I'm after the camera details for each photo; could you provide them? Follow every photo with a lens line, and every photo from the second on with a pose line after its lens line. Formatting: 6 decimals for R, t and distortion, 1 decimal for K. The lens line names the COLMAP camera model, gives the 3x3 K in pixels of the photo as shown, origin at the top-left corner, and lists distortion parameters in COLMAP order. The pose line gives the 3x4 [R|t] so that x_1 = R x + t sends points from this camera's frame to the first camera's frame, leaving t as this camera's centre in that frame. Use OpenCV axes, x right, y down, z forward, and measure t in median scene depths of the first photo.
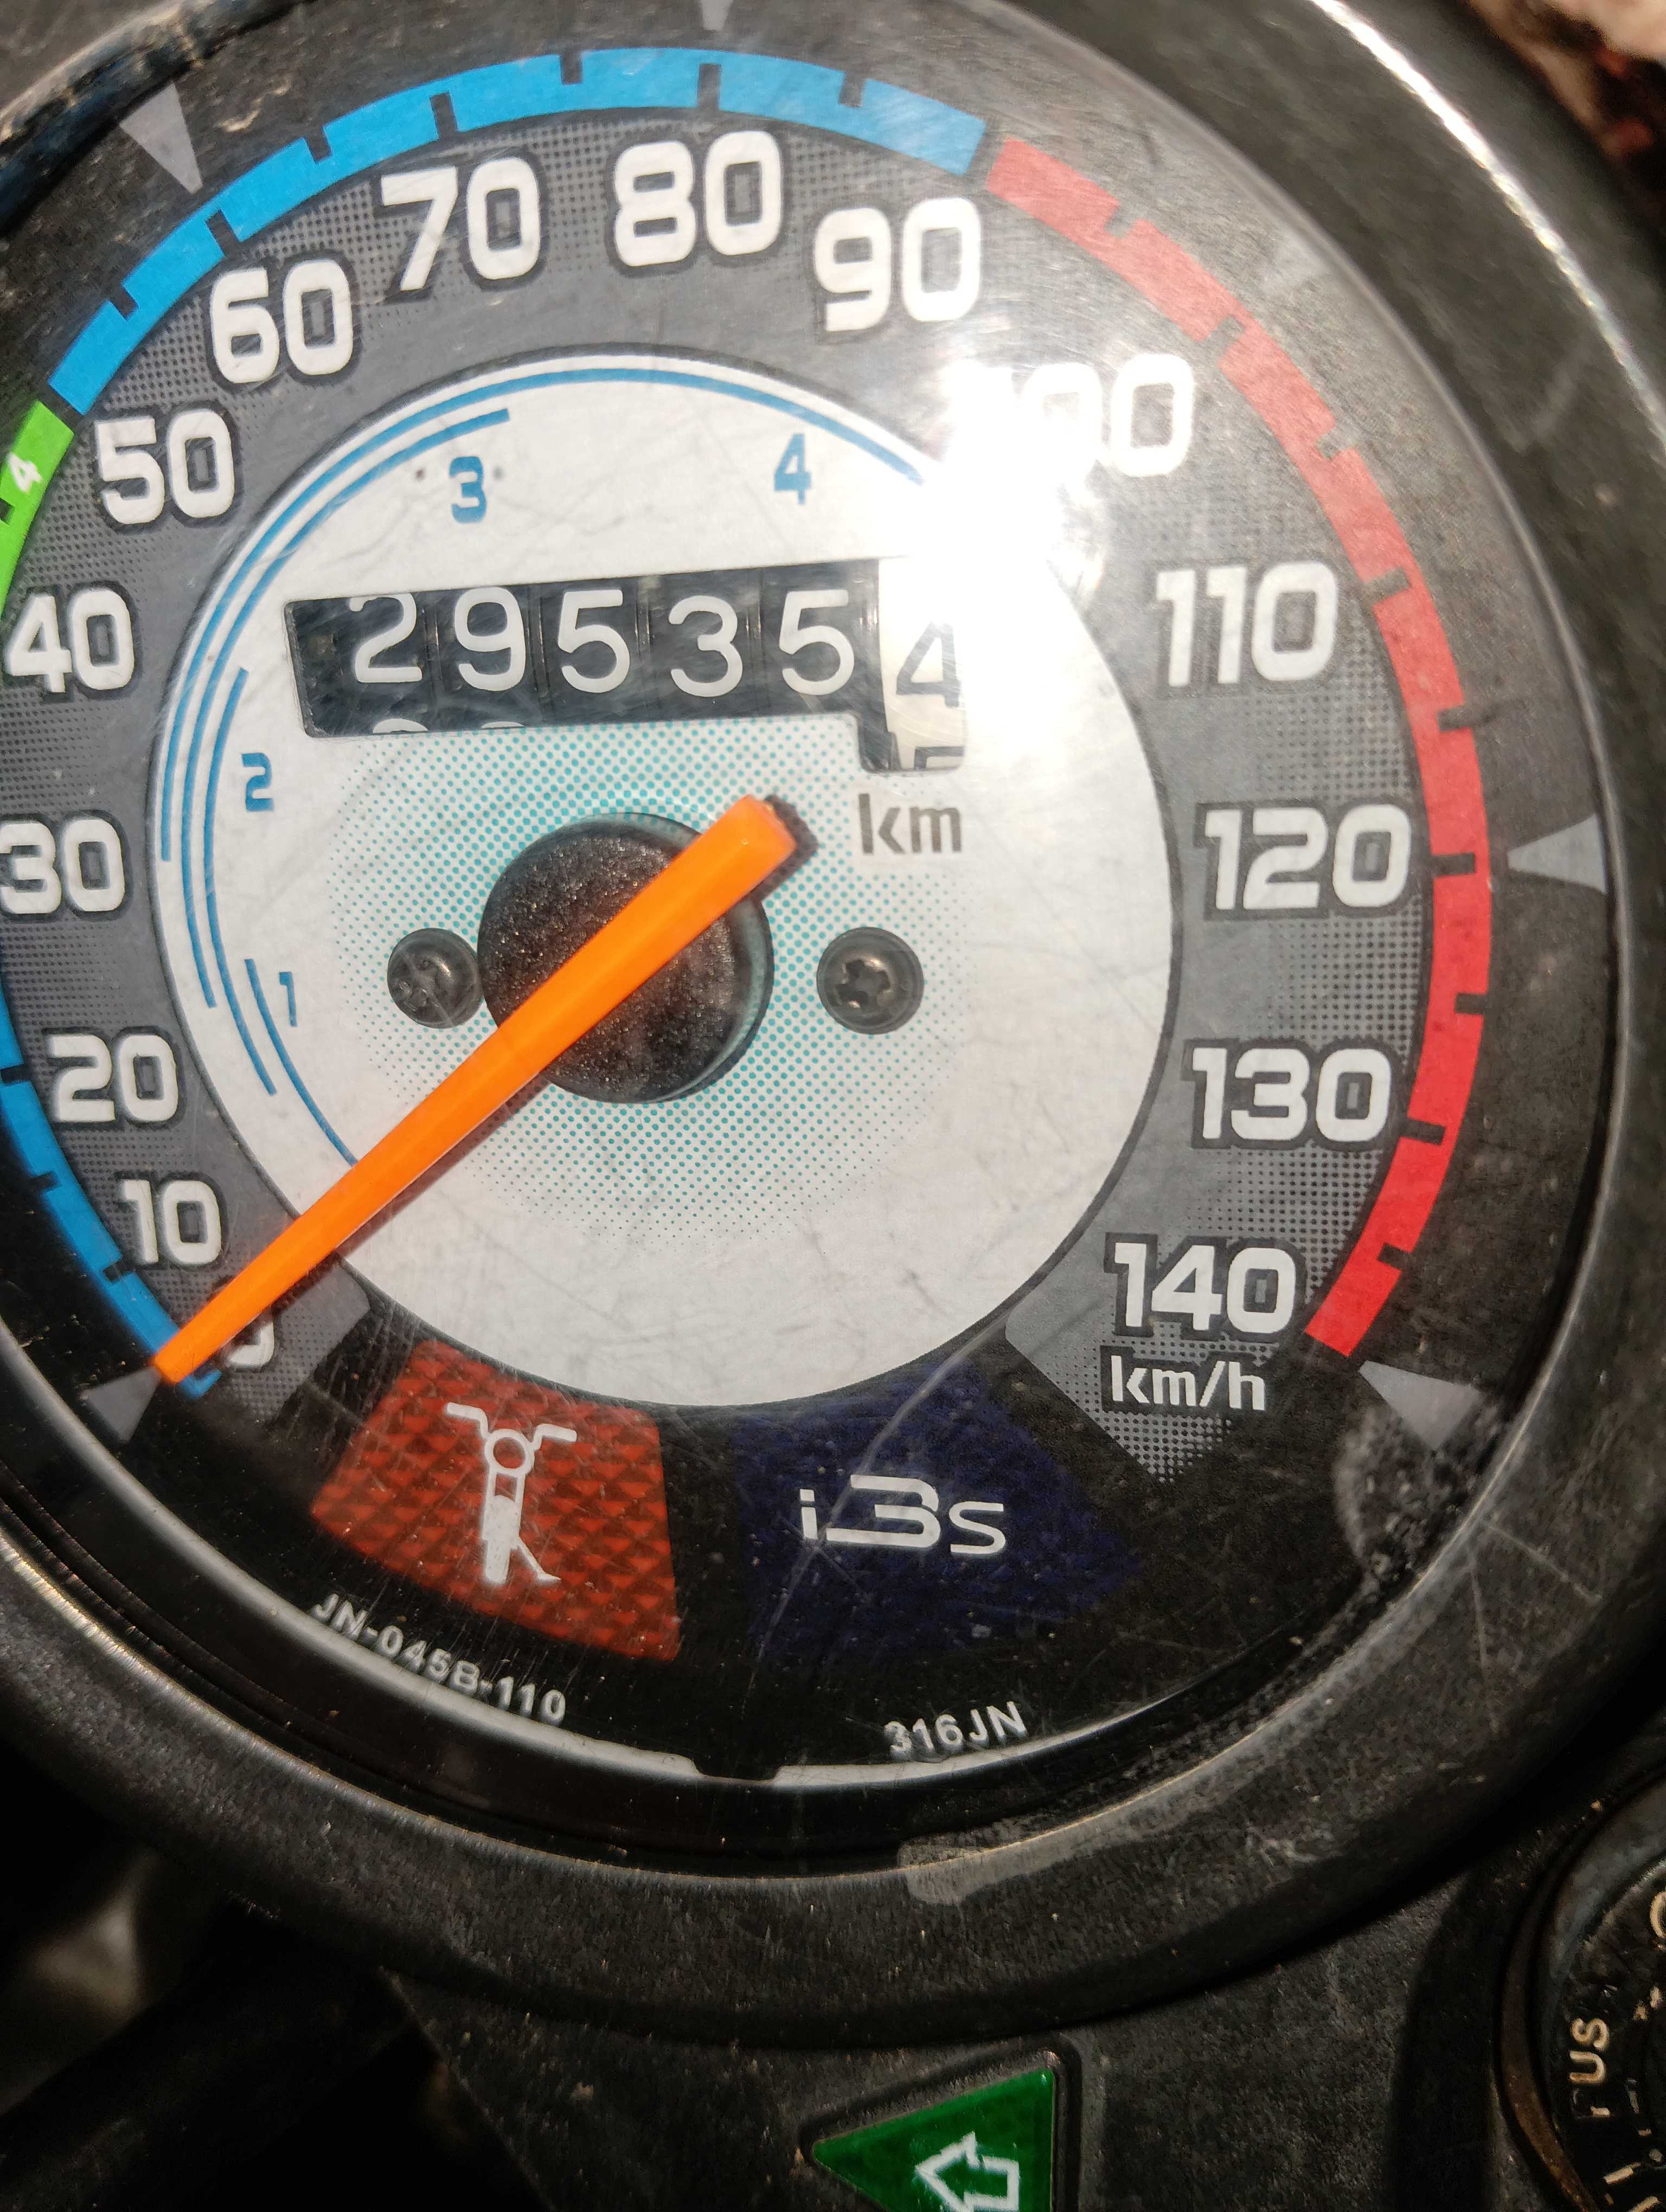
lens RADIAL K [[1945.7, 0, 820.8], [0, 1945.7, 1091.2], [0, 0, 1]] dist [0.114316, -0.416249]
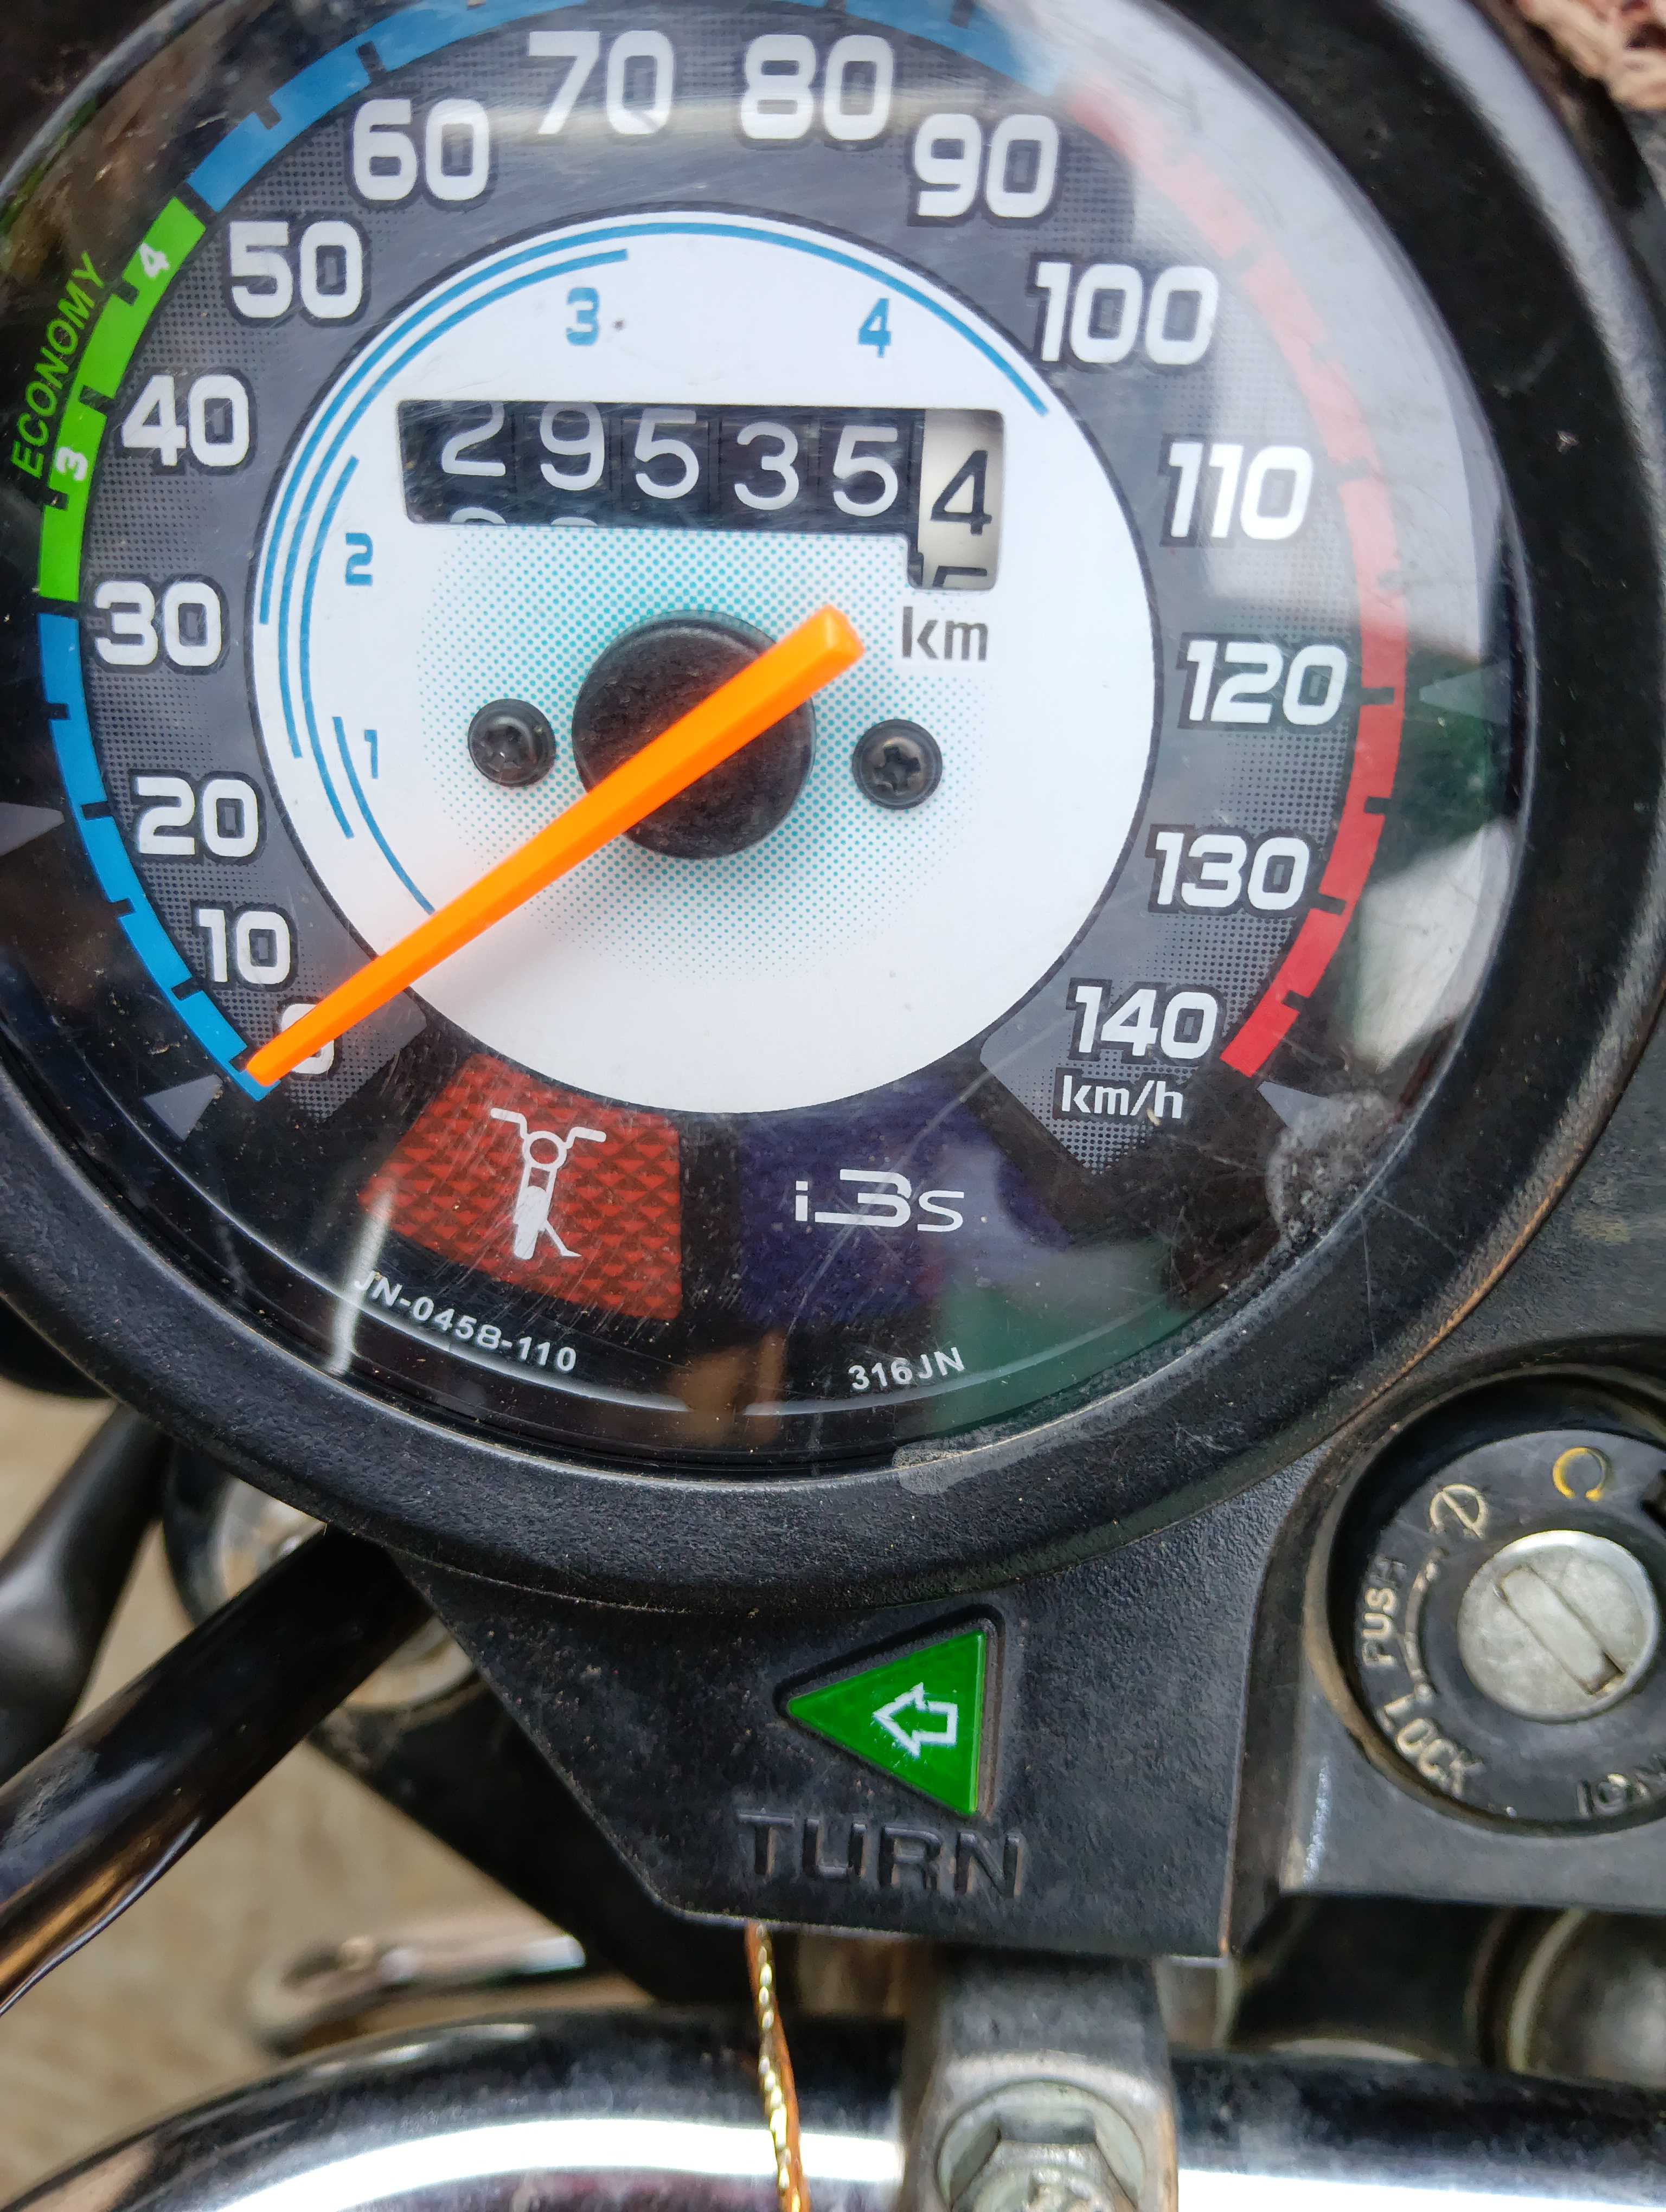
lens RADIAL K [[1885.0, 0, 833.7], [0, 1885.0, 1090.8], [0, 0, 1]] dist [0.136822, -0.496769]
pose [[0.982512, 0.013462, 0.185711, -0.229109], [-0.037760, 0.991064, 0.127930, -0.004754], [-0.182329, -0.132705, 0.974241, -0.164005]]
